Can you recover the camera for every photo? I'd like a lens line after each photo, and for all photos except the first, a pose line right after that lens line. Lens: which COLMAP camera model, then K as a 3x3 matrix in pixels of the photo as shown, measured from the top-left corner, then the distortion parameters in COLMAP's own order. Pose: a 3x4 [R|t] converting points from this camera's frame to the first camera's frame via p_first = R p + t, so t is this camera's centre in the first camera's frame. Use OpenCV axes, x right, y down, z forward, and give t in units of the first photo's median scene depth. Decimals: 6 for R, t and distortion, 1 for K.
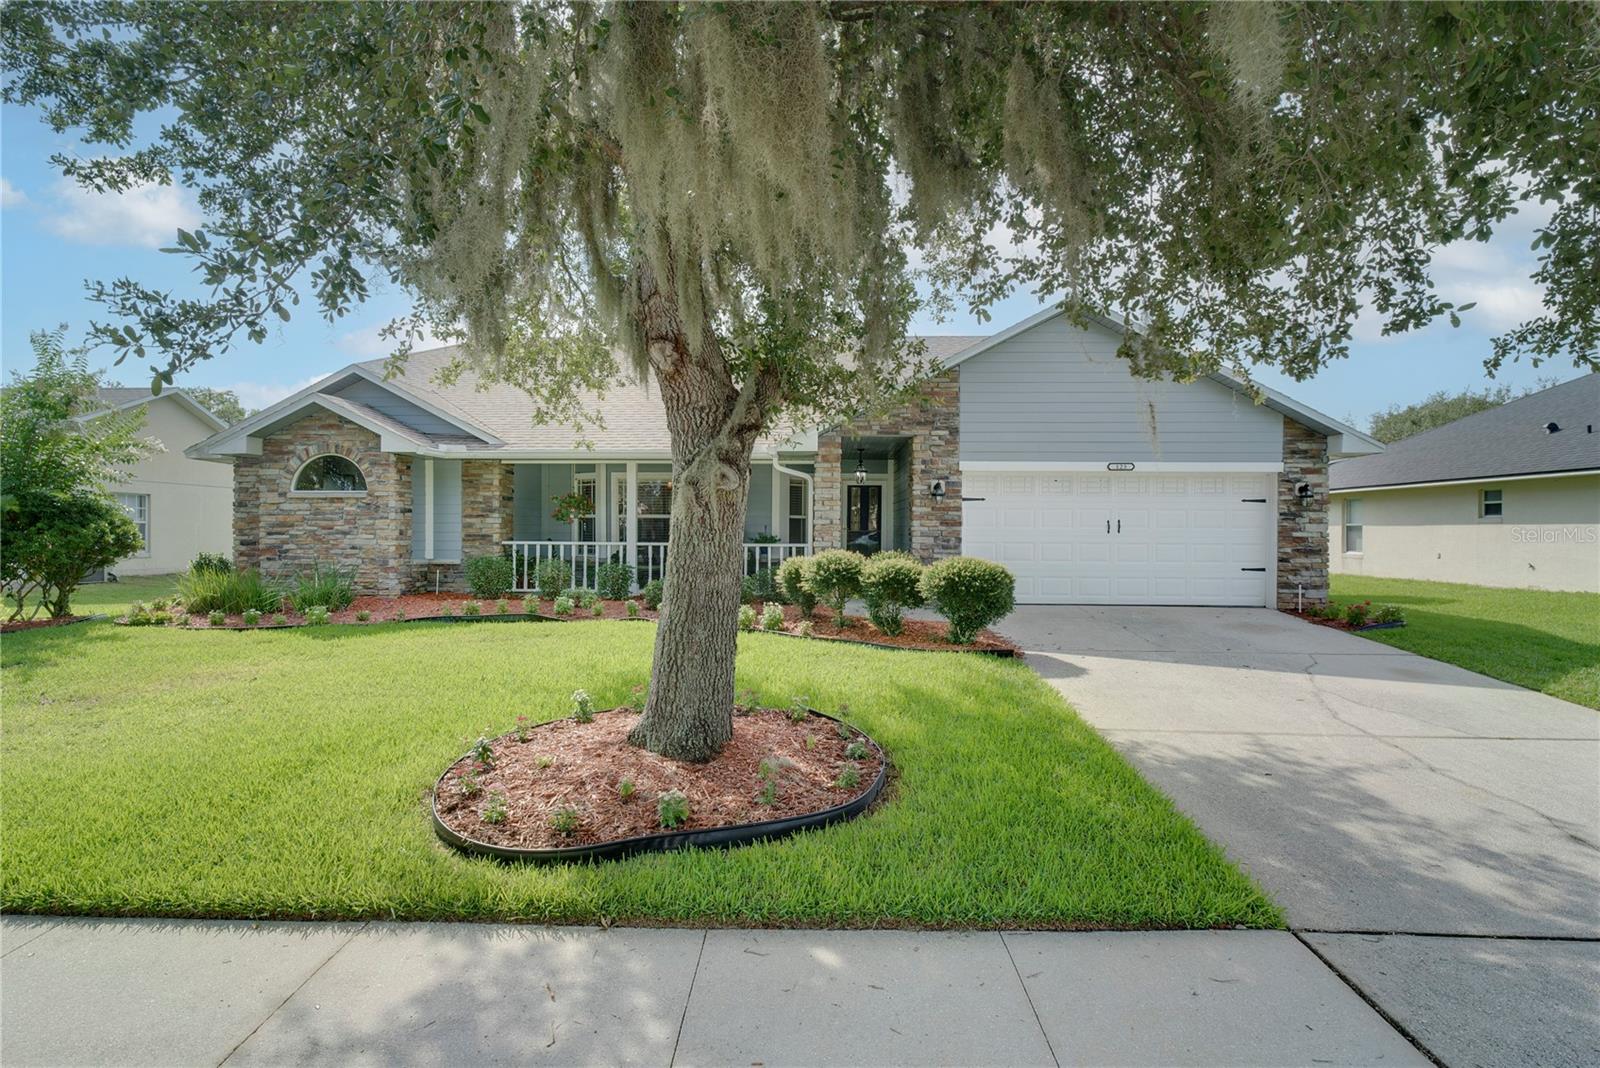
lens RADIAL K [[841.1, 0, 800.0], [0, 841.1, 534.0], [0, 0, 1]] dist [0.002925, 0.000485]
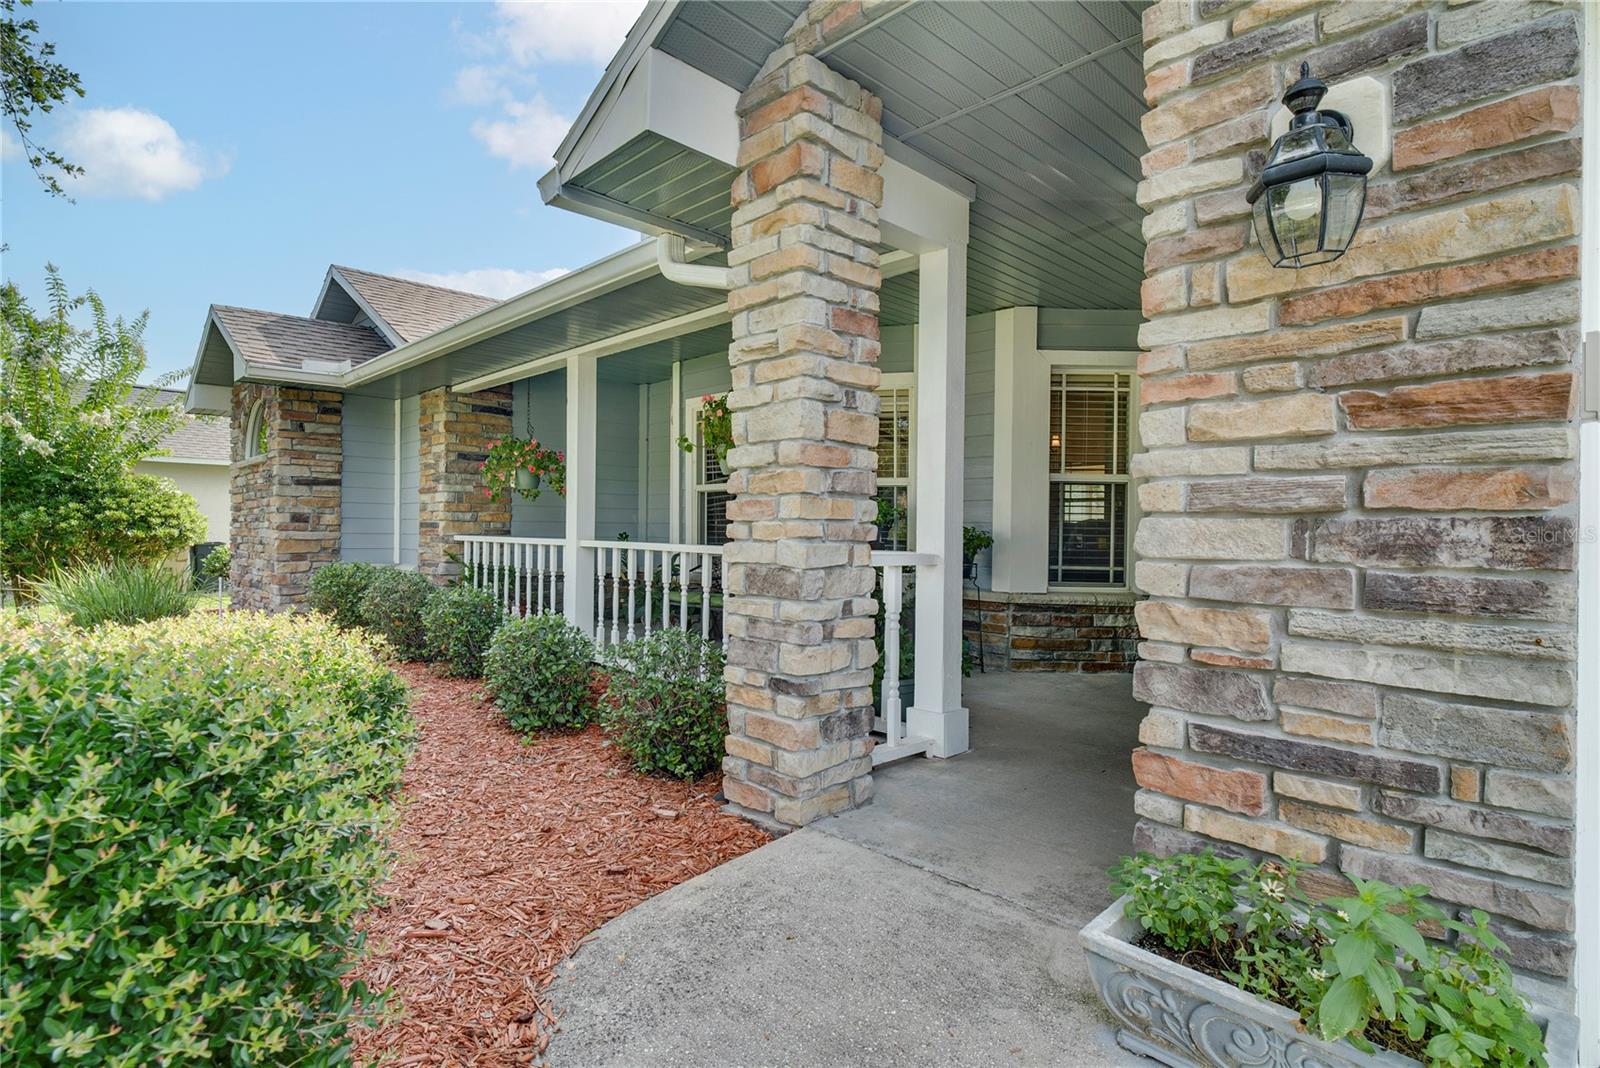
lens RADIAL K [[836.6, 0, 800.0], [0, 836.6, 534.0], [0, 0, 1]] dist [0.003211, 0.000547]
pose [[0.702065, 0.006314, -0.712085, 0.195226], [-0.013983, 0.999890, -0.004921, 0.007760], [0.711976, 0.013412, 0.702076, 0.830827]]
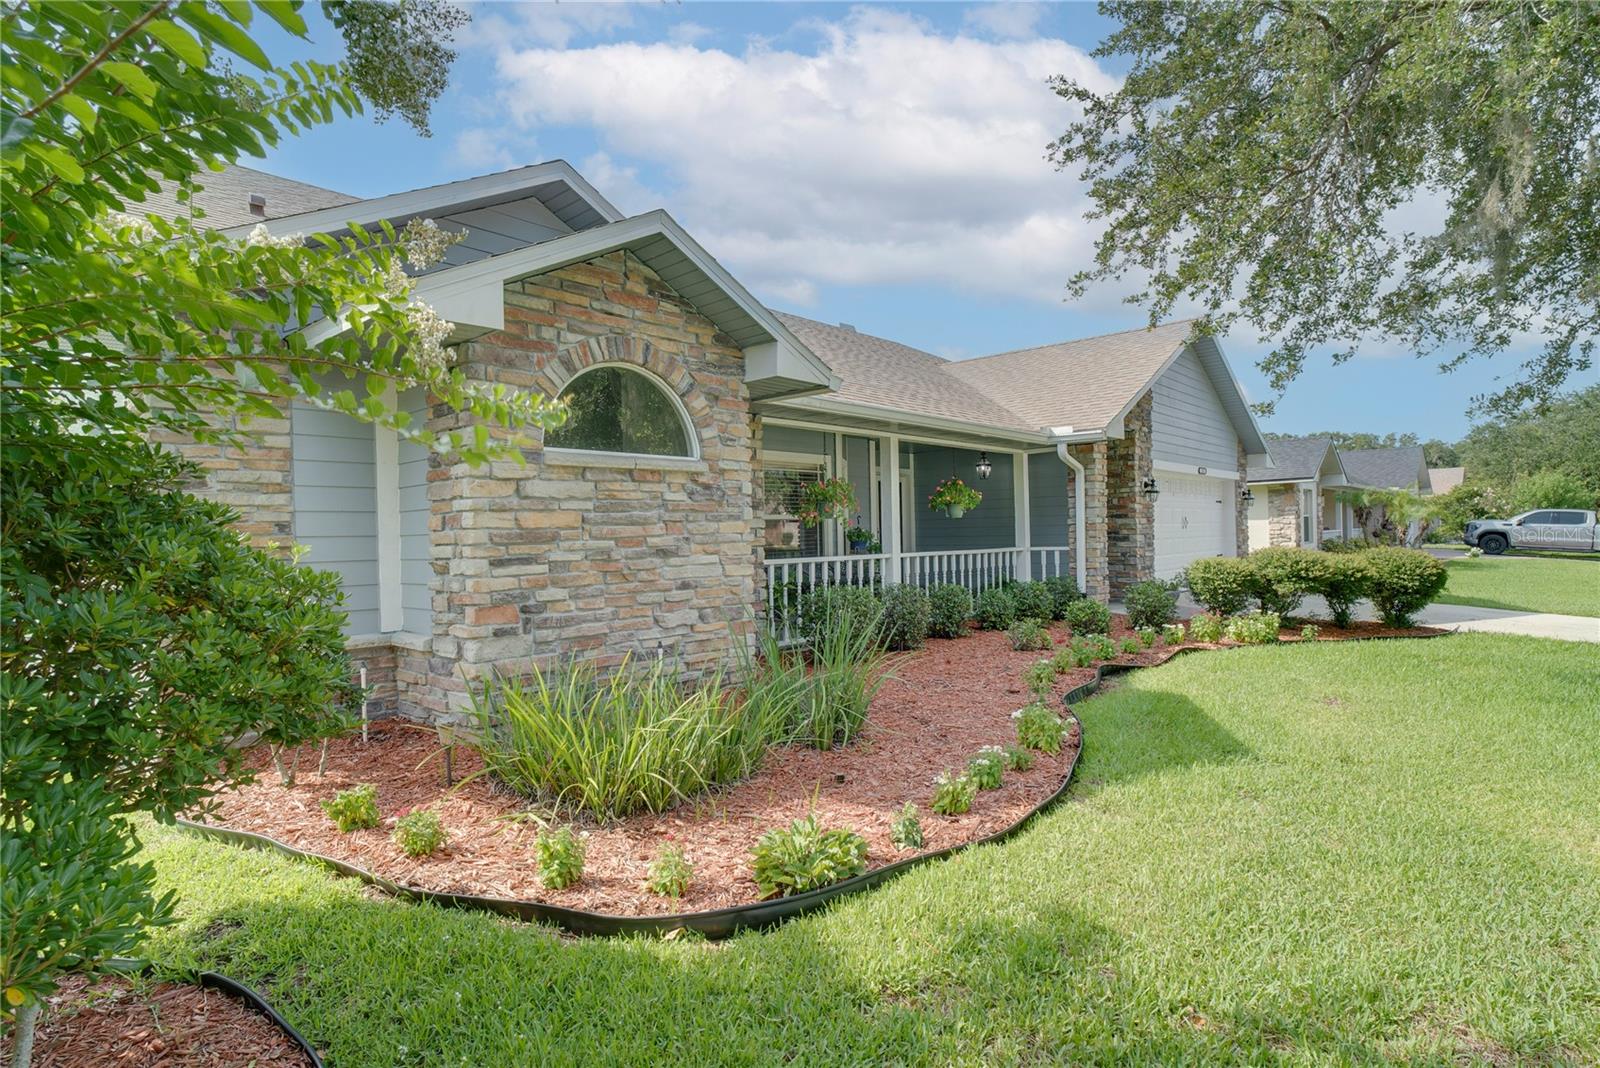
lens RADIAL K [[836.6, 0, 800.0], [0, 836.6, 534.0], [0, 0, 1]] dist [0.003211, 0.000547]
pose [[0.634636, -0.018294, 0.772595, -0.827170], [0.026928, 0.999636, 0.001551, -0.009718], [-0.772342, 0.019820, 0.634898, 0.676285]]
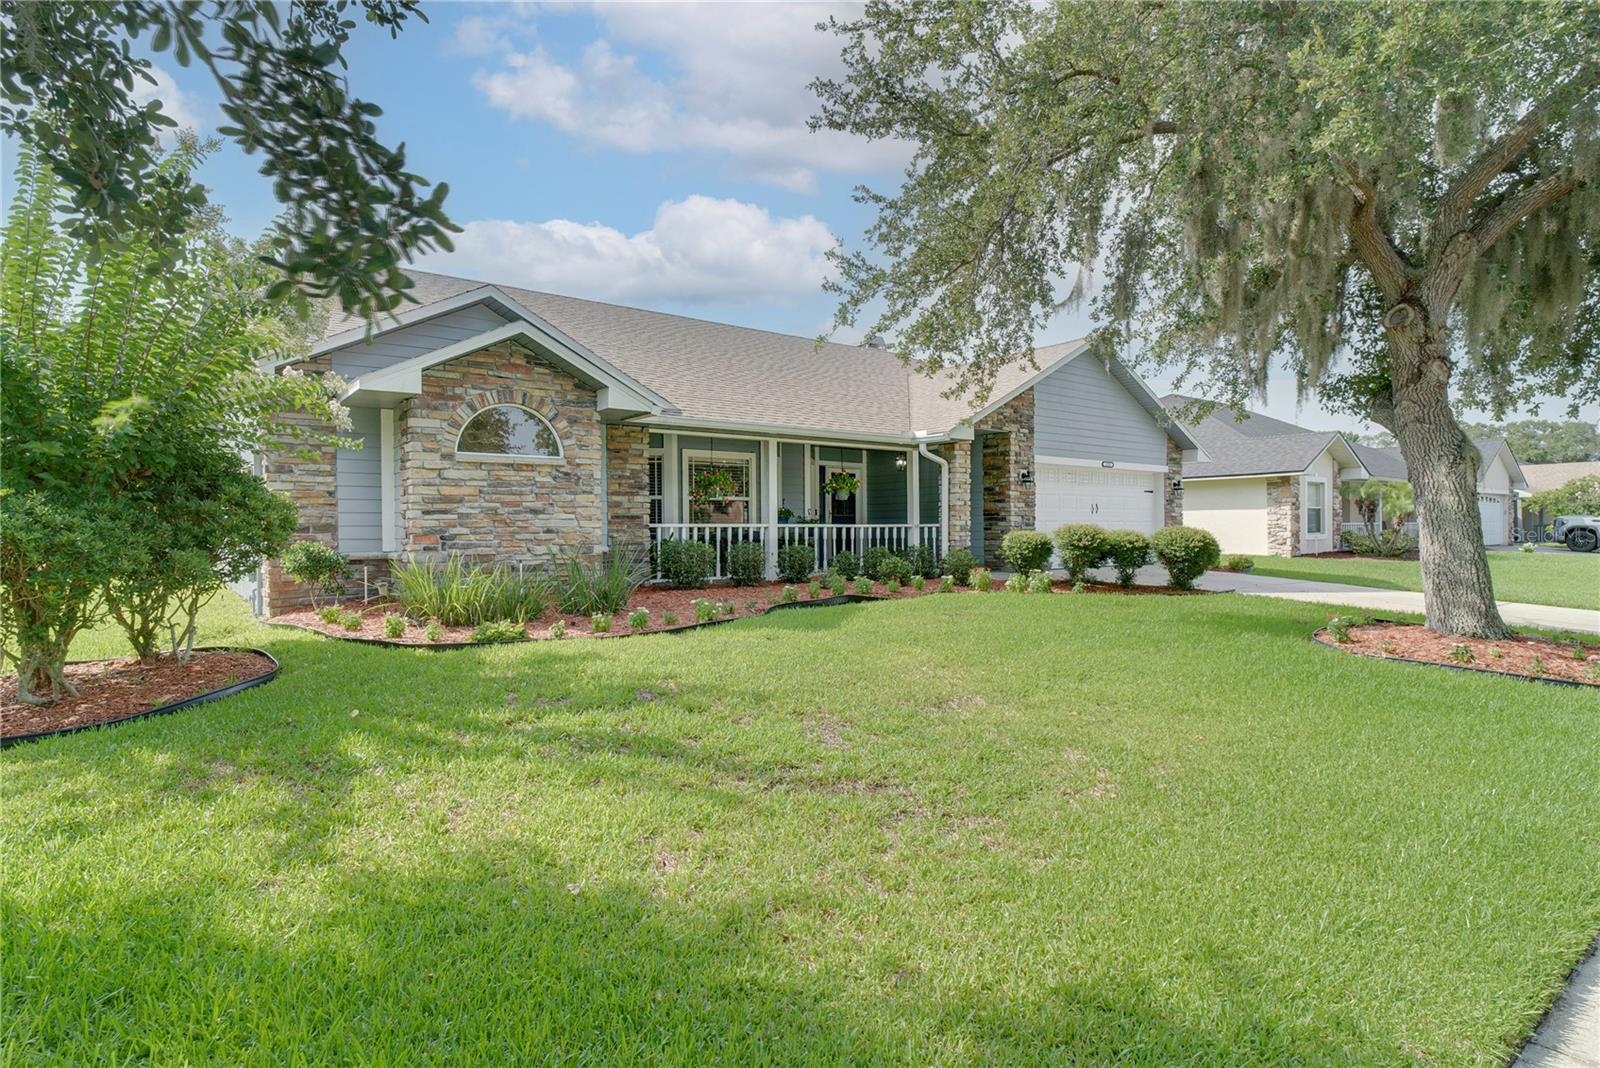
lens RADIAL K [[841.1, 0, 800.0], [0, 841.1, 534.0], [0, 0, 1]] dist [0.002925, 0.000485]
pose [[0.763026, -0.013387, 0.646230, -0.846140], [0.013653, 0.999896, 0.004593, 0.018447], [-0.646224, 0.005319, 0.763129, 0.276830]]
